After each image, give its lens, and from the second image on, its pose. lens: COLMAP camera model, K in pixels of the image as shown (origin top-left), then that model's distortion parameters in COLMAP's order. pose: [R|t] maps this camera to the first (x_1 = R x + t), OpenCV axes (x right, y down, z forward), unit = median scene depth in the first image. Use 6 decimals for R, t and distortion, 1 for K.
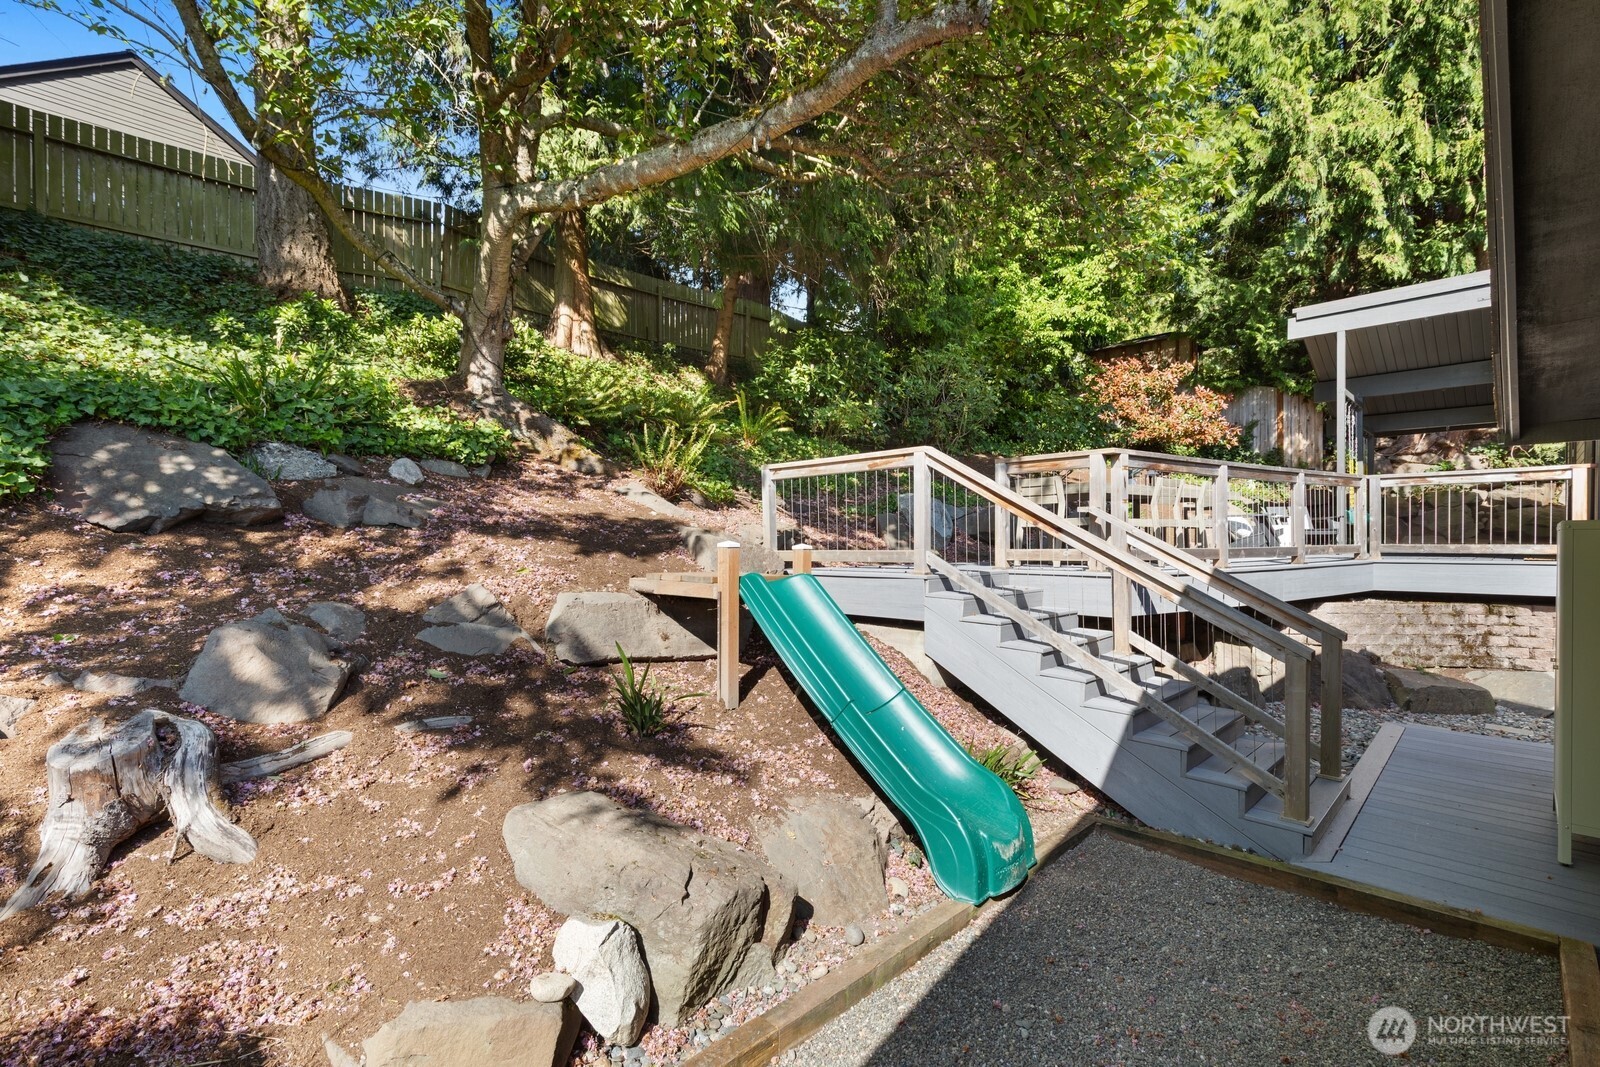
lens RADIAL K [[717.2, 0, 797.3], [0, 717.2, 539.8], [0, 0, 1]] dist [0.003596, 0.000692]
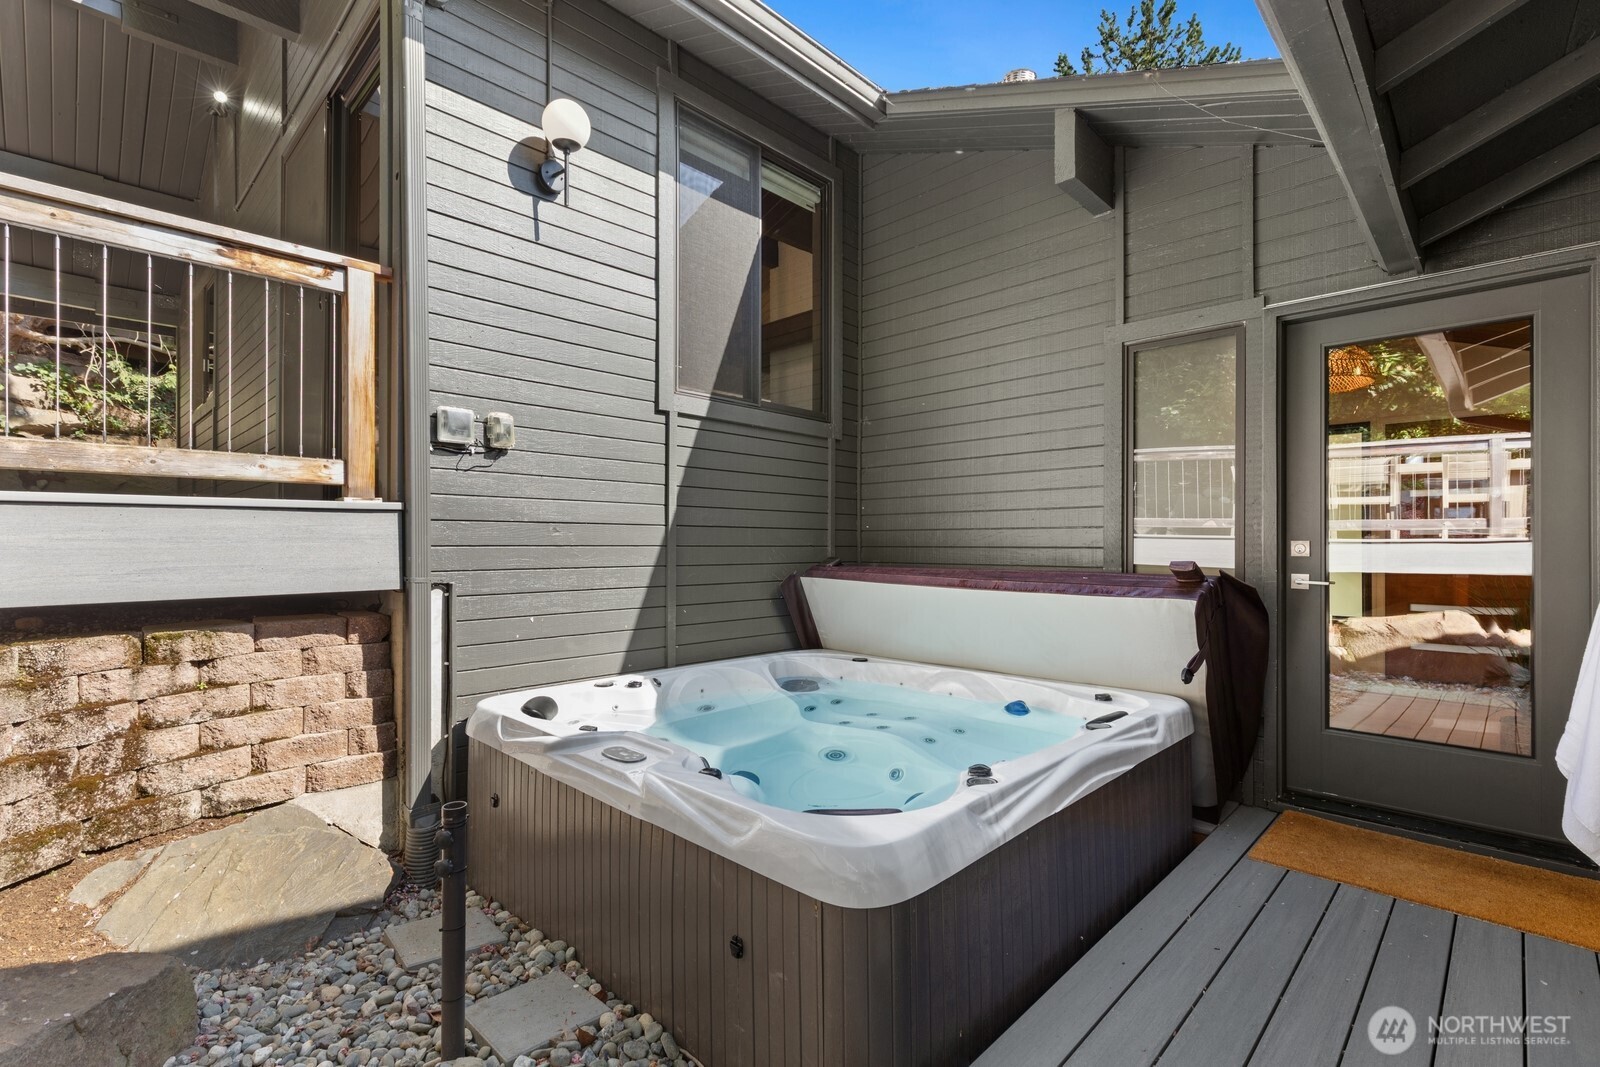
lens RADIAL K [[730.9, 0, 801.8], [0, 730.9, 543.4], [0, 0, 1]] dist [0.001014, 0.000387]
pose [[-0.019495, 0.007625, 0.999781, 0.629488], [0.006890, 0.999948, -0.007492, 0.054147], [-0.999786, 0.006742, -0.019546, 0.712988]]
